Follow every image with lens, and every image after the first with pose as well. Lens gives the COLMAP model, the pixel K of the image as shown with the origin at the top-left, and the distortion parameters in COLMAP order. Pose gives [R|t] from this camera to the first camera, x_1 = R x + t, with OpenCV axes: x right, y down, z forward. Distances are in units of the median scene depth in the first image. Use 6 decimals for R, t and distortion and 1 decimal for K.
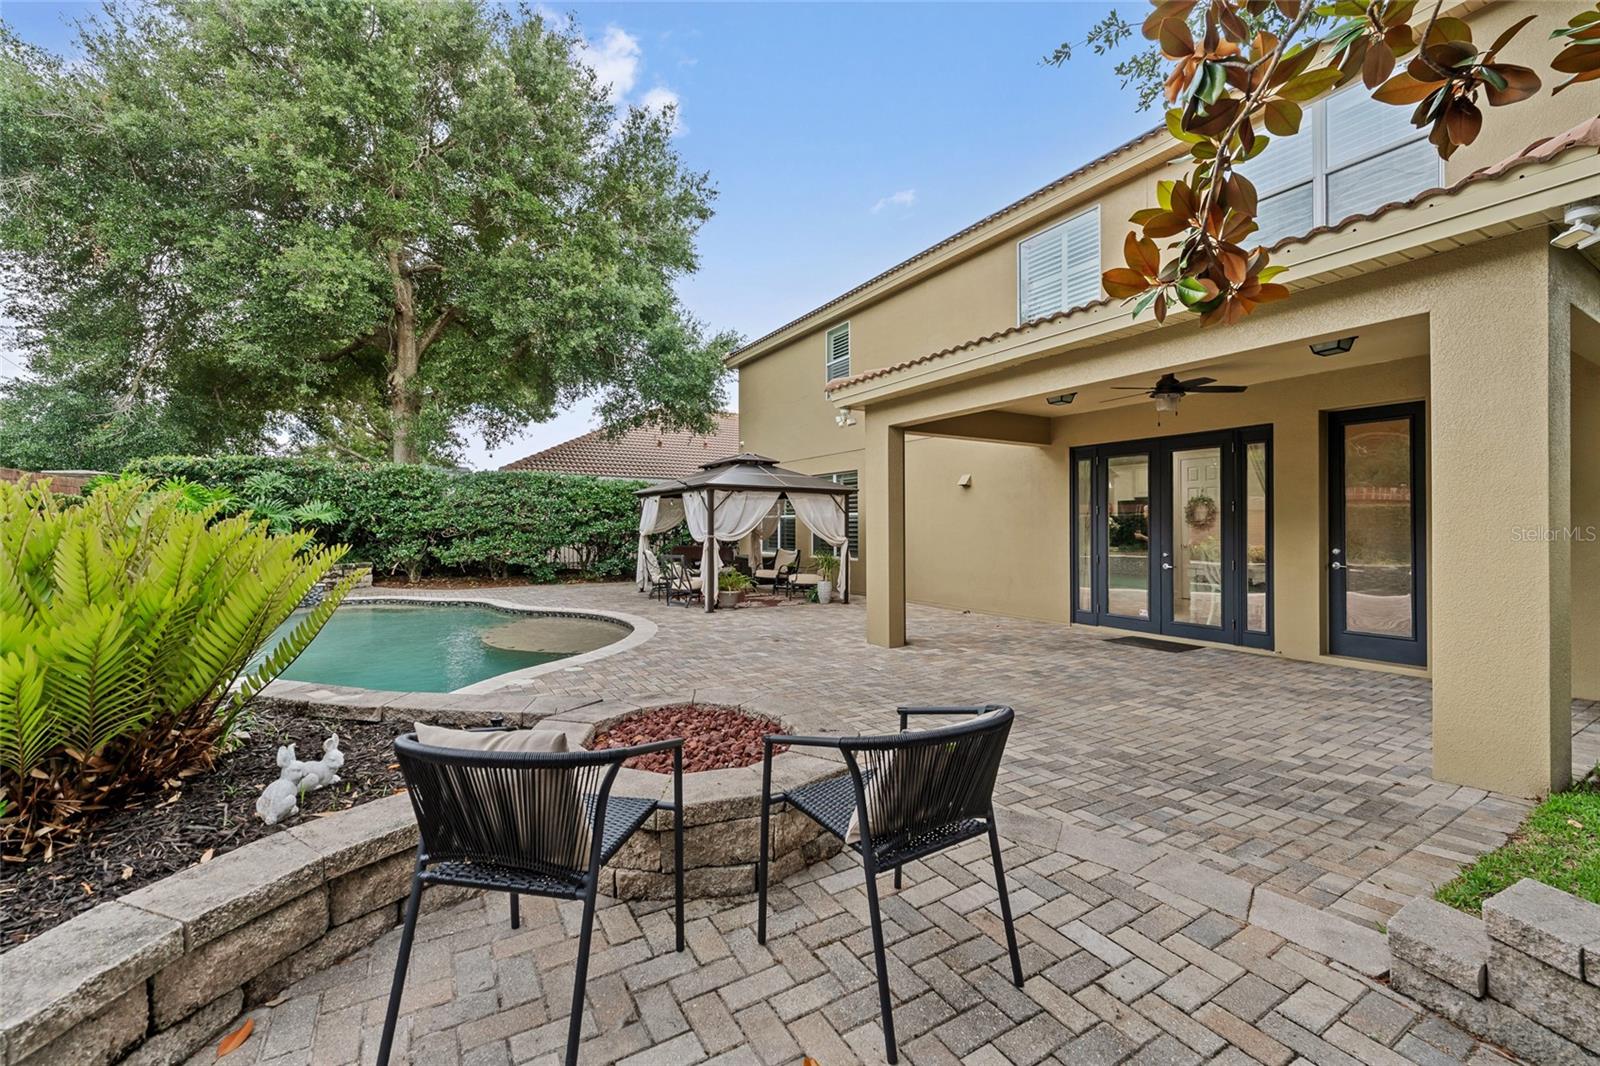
lens RADIAL K [[645.5, 0, 791.1], [0, 645.5, 524.4], [0, 0, 1]] dist [-0.001029, -0.000035]
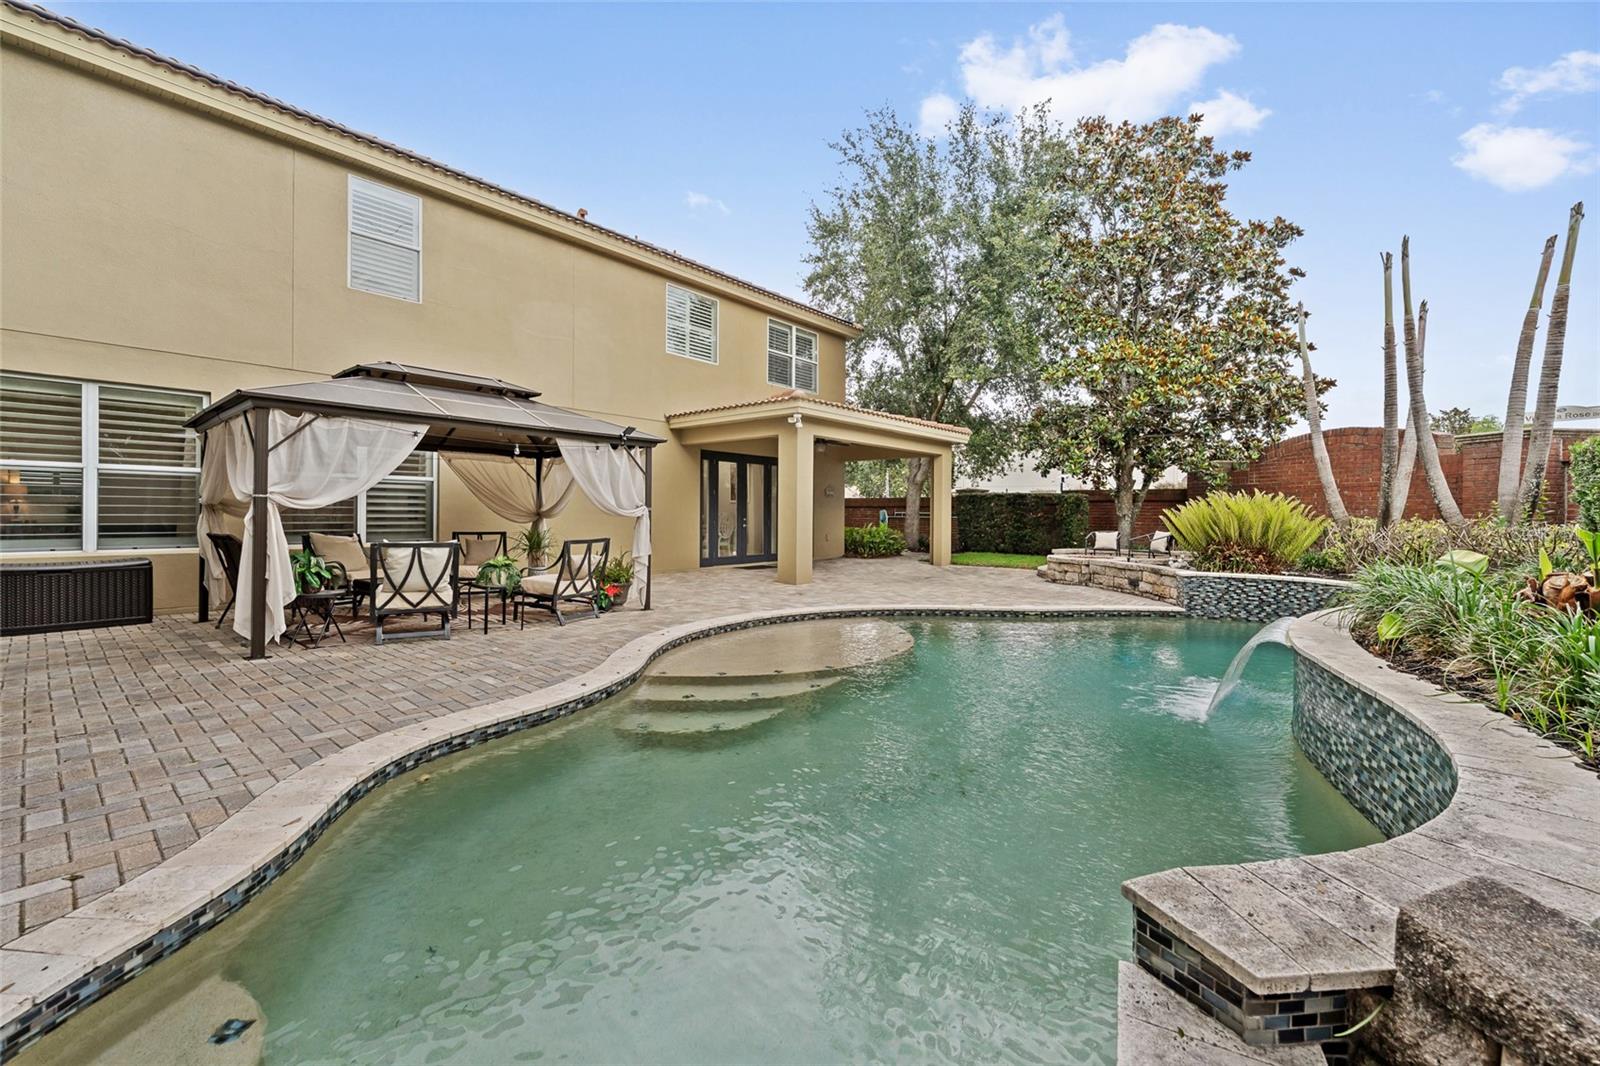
lens RADIAL K [[645.5, 0, 788.3], [0, 645.5, 520.7], [0, 0, 1]] dist [-0.001029, -0.000035]
pose [[-0.331434, -0.014968, 0.943360, -0.650340], [-0.015228, 0.999829, 0.010513, 0.017811], [-0.943355, -0.010881, -0.331605, 0.851451]]
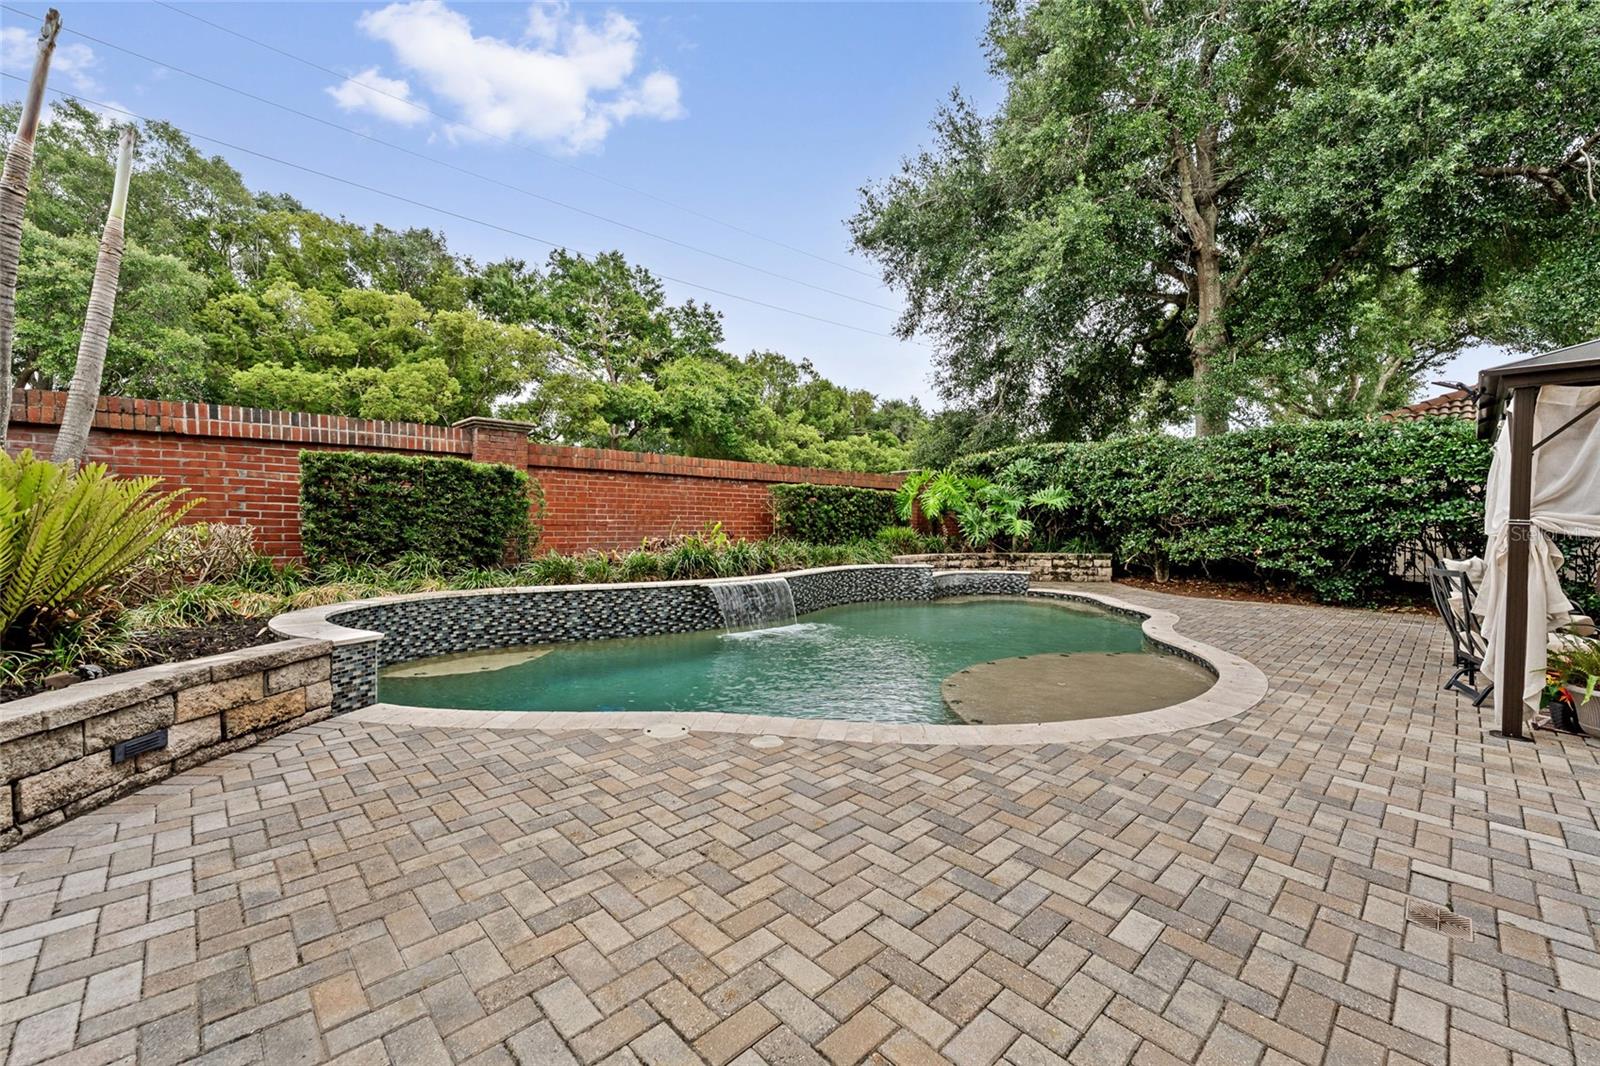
lens RADIAL K [[645.5, 0, 790.6], [0, 645.5, 526.8], [0, 0, 1]] dist [-0.001029, -0.000035]
pose [[0.242001, 0.014558, -0.970167, 0.088975], [-0.005013, 0.999893, 0.013753, 0.013152], [0.970263, 0.001536, 0.242048, 0.386960]]
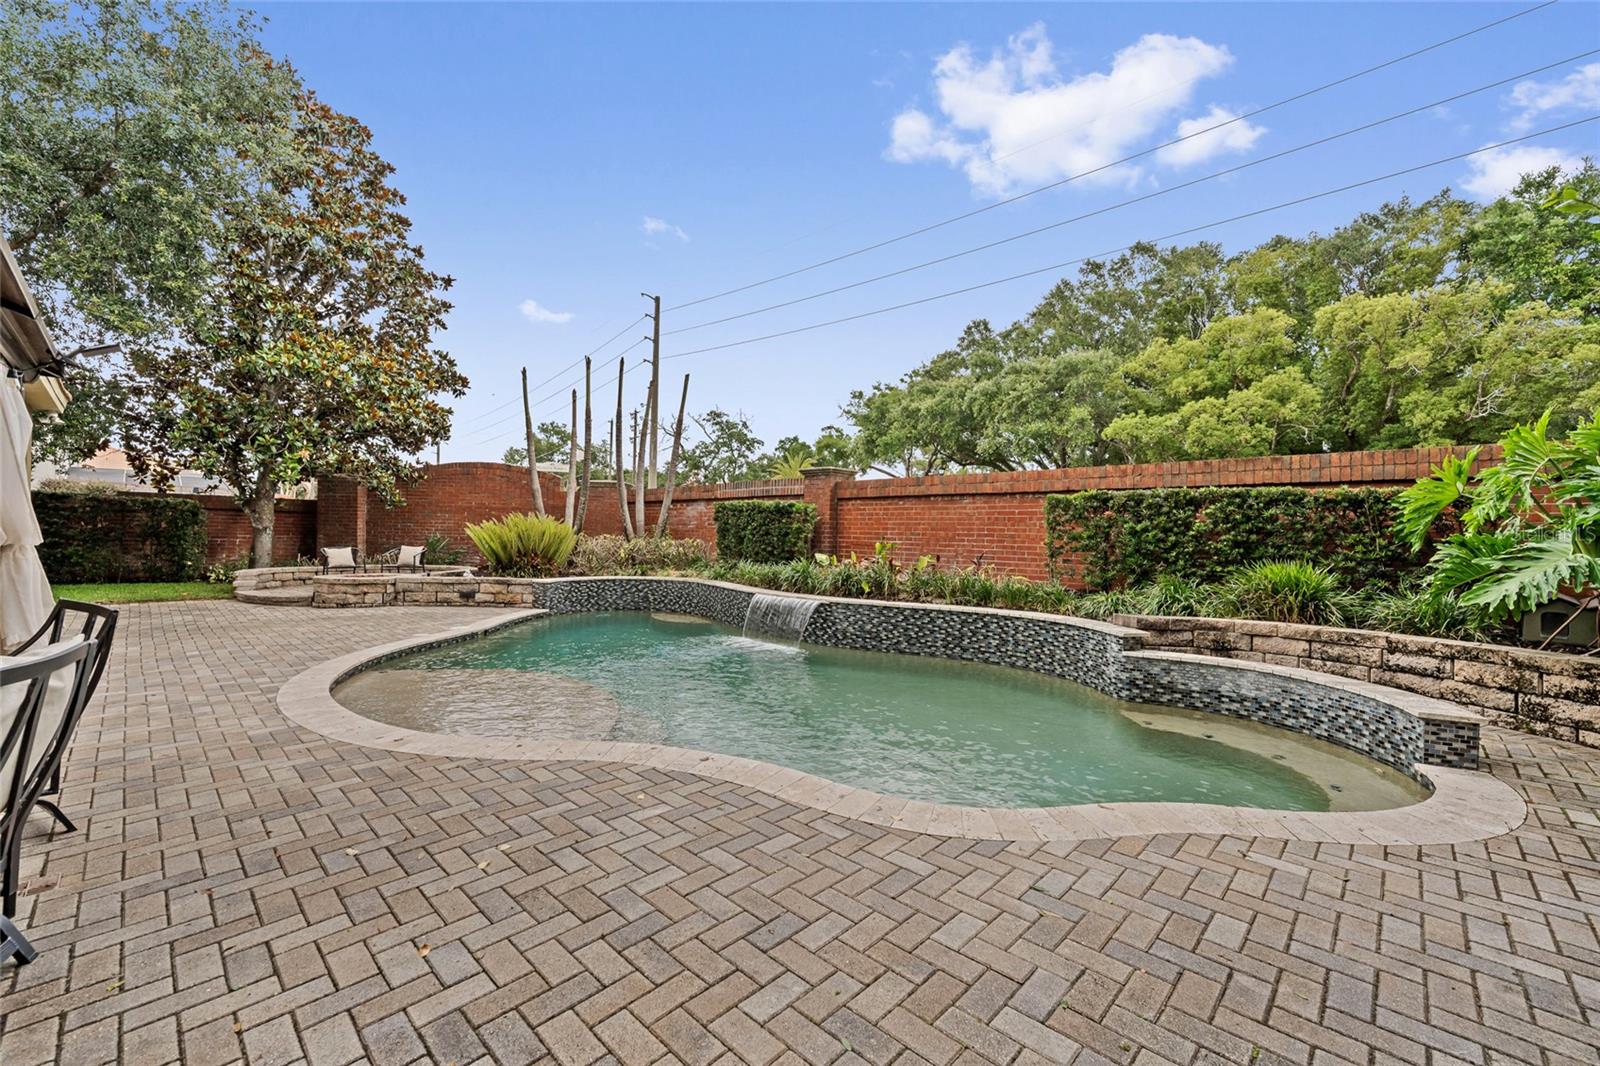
lens RADIAL K [[645.5, 0, 805.3], [0, 645.5, 533.6], [0, 0, 1]] dist [-0.001029, -0.000035]
pose [[-0.959021, -0.018850, -0.282708, -0.322450], [-0.017059, 0.999816, -0.008796, 0.015212], [0.282822, -0.003612, -0.959166, 1.071880]]
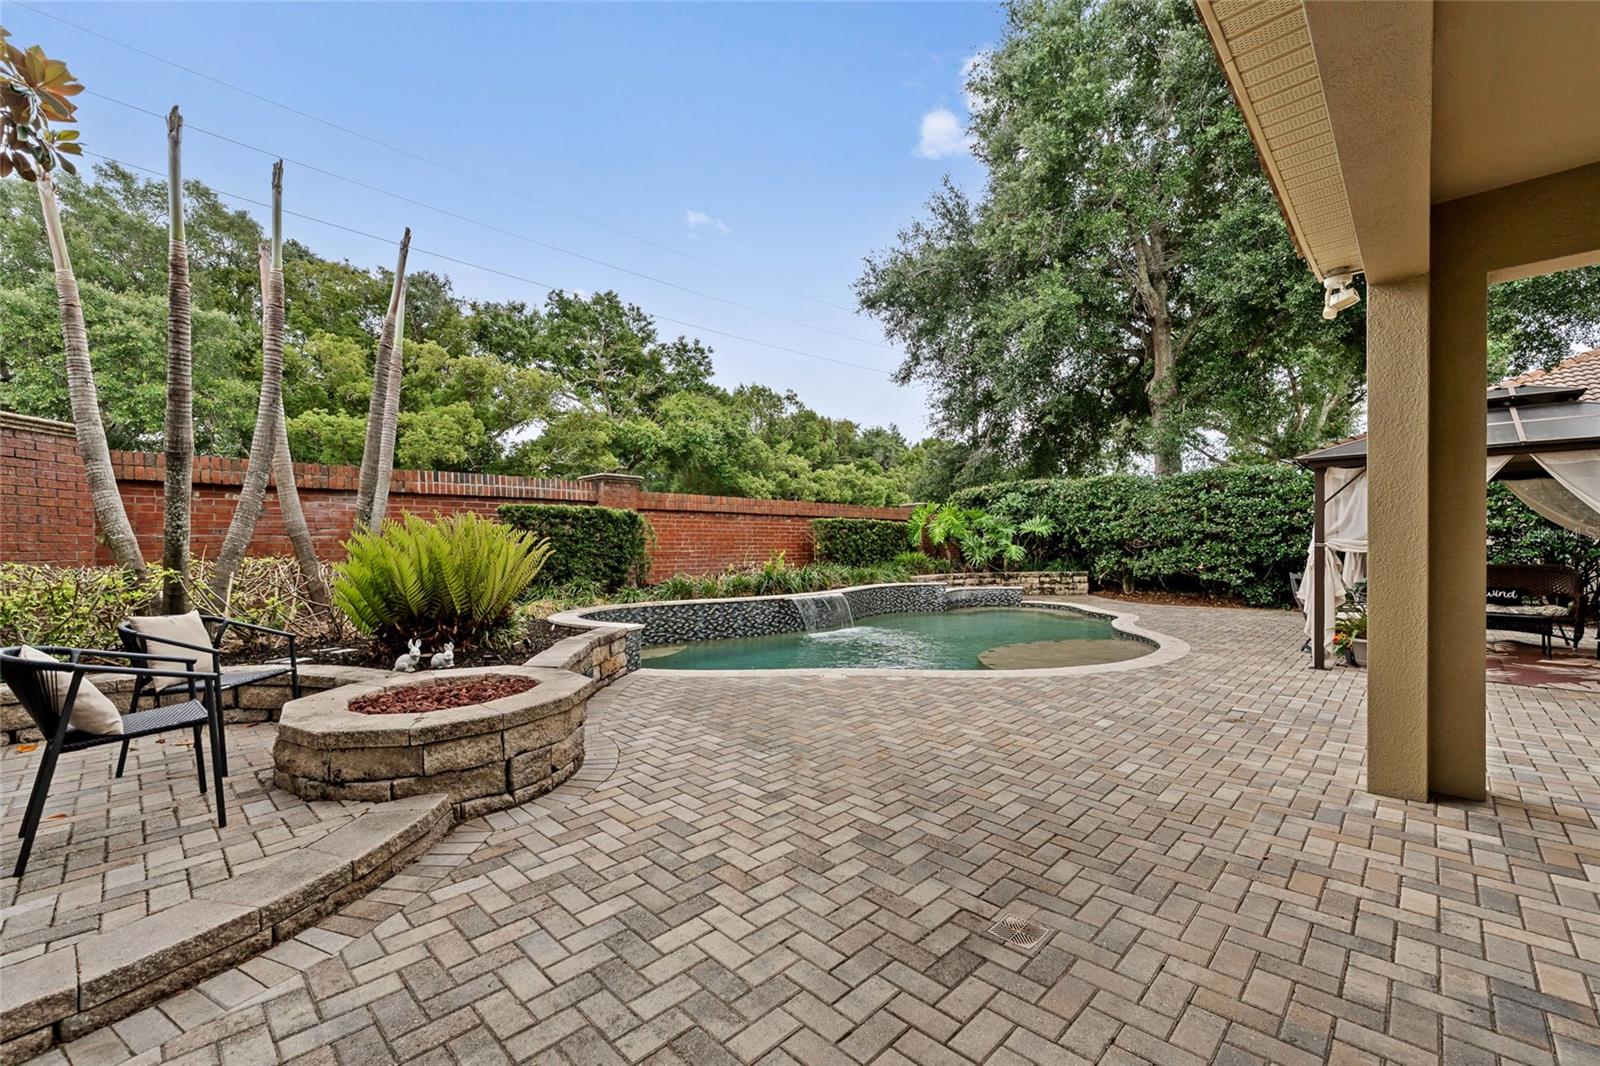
lens RADIAL K [[645.5, 0, 789.2], [0, 645.5, 544.4], [0, 0, 1]] dist [-0.001029, -0.000035]
pose [[0.271931, -0.002365, -0.962314, 0.240015], [0.010934, 0.999940, 0.000632, 0.008877], [0.962255, -0.010694, 0.271941, 0.255623]]
